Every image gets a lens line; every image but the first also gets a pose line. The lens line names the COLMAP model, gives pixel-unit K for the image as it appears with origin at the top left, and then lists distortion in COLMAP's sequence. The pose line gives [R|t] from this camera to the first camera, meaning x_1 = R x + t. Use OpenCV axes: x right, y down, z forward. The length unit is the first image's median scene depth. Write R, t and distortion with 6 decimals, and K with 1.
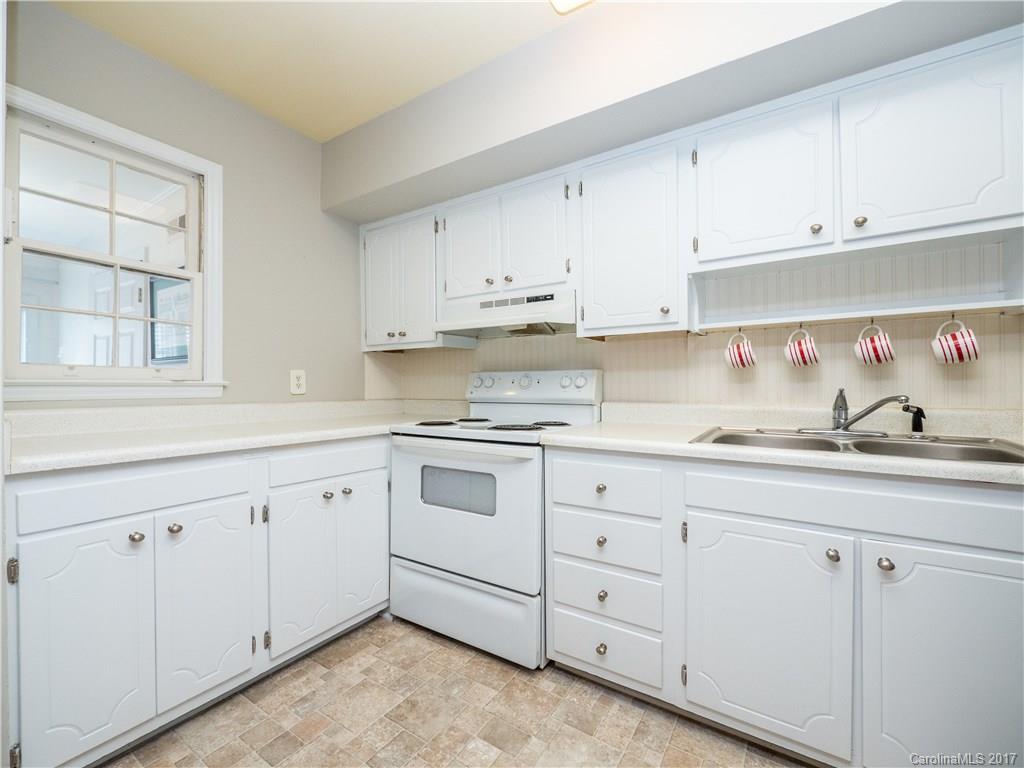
lens RADIAL K [[432.7, 0, 529.5], [0, 432.7, 384.2], [0, 0, 1]] dist [-0.001202, -0.000082]
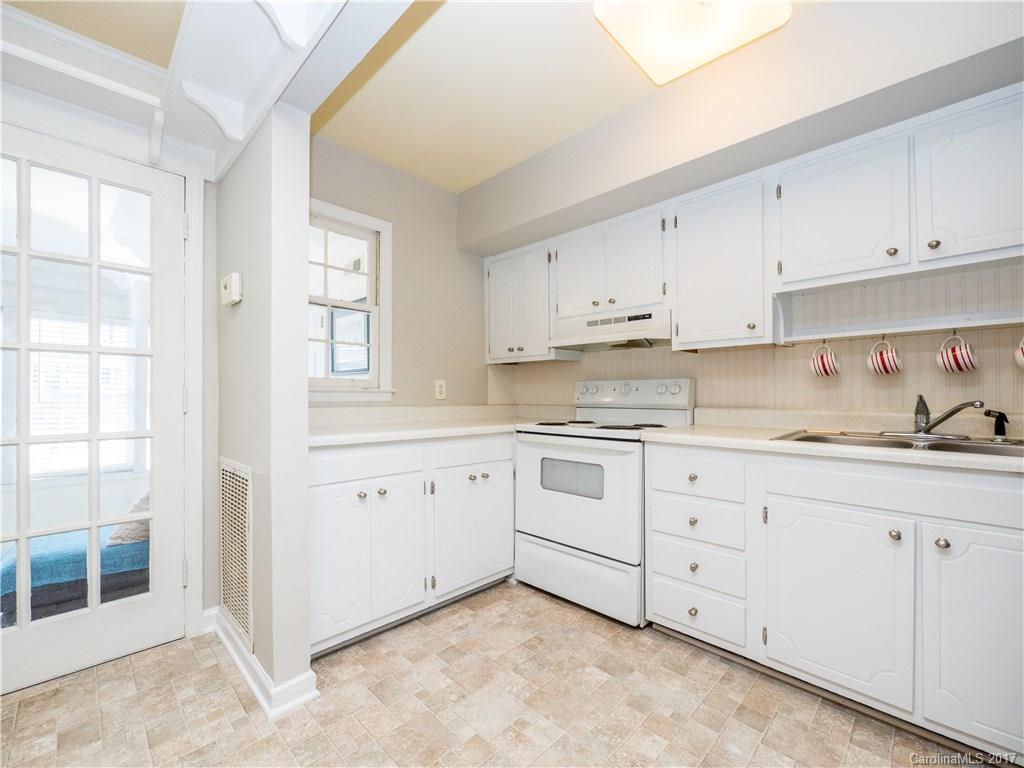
lens RADIAL K [[428.9, 0, 557.5], [0, 428.9, 396.0], [0, 0, 1]] dist [-0.001135, -0.000148]
pose [[0.988916, 0.001101, -0.148475, -0.026012], [-0.000116, 0.999978, 0.006647, 0.006175], [0.148479, -0.006556, 0.988894, -0.204086]]
